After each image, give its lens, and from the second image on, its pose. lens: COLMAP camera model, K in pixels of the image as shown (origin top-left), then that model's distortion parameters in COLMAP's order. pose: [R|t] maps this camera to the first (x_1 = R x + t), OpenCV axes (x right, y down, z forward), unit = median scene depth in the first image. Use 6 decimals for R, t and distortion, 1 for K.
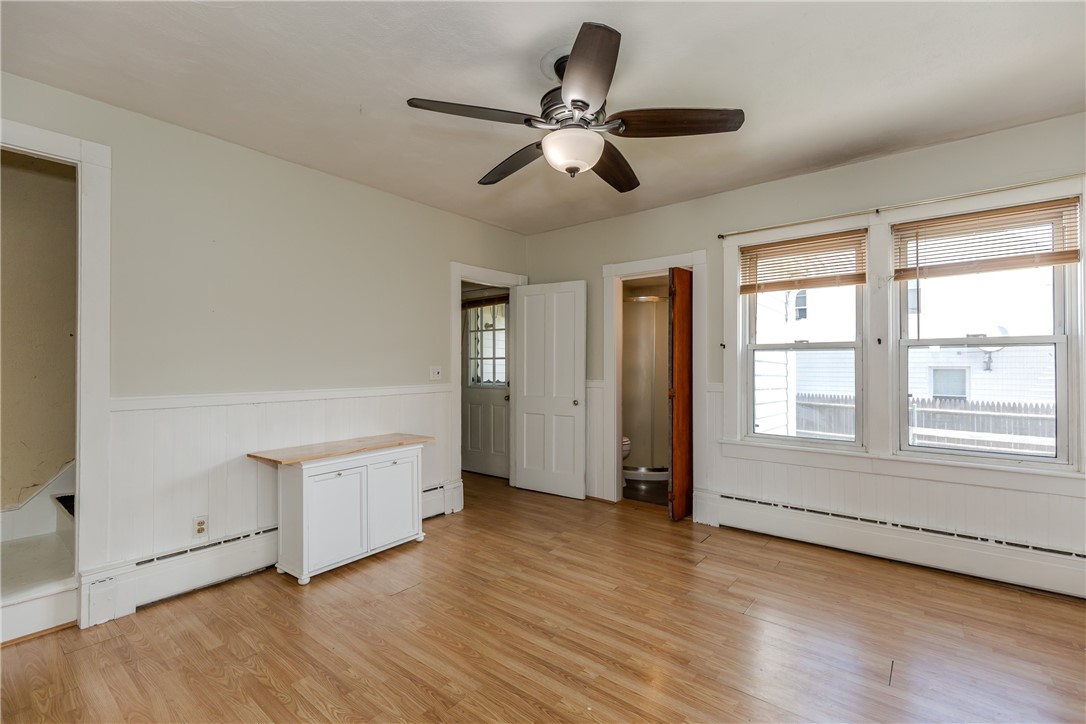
lens RADIAL K [[483.4, 0, 540.5], [0, 483.4, 359.7], [0, 0, 1]] dist [0.000870, -0.001771]
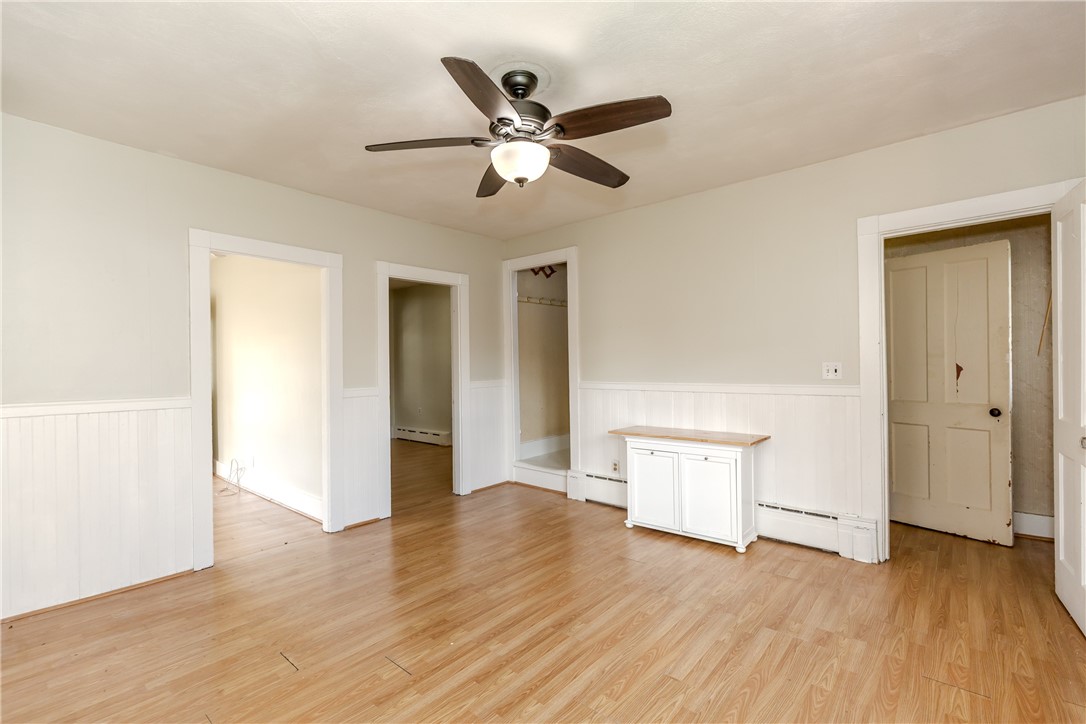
lens RADIAL K [[483.4, 0, 543.4], [0, 483.4, 363.5], [0, 0, 1]] dist [0.000870, -0.001771]
pose [[-0.028708, 0.006122, -0.999569, 0.825287], [0.024396, 0.999688, 0.005422, 0.000384], [0.999290, -0.024230, -0.028849, 0.796501]]
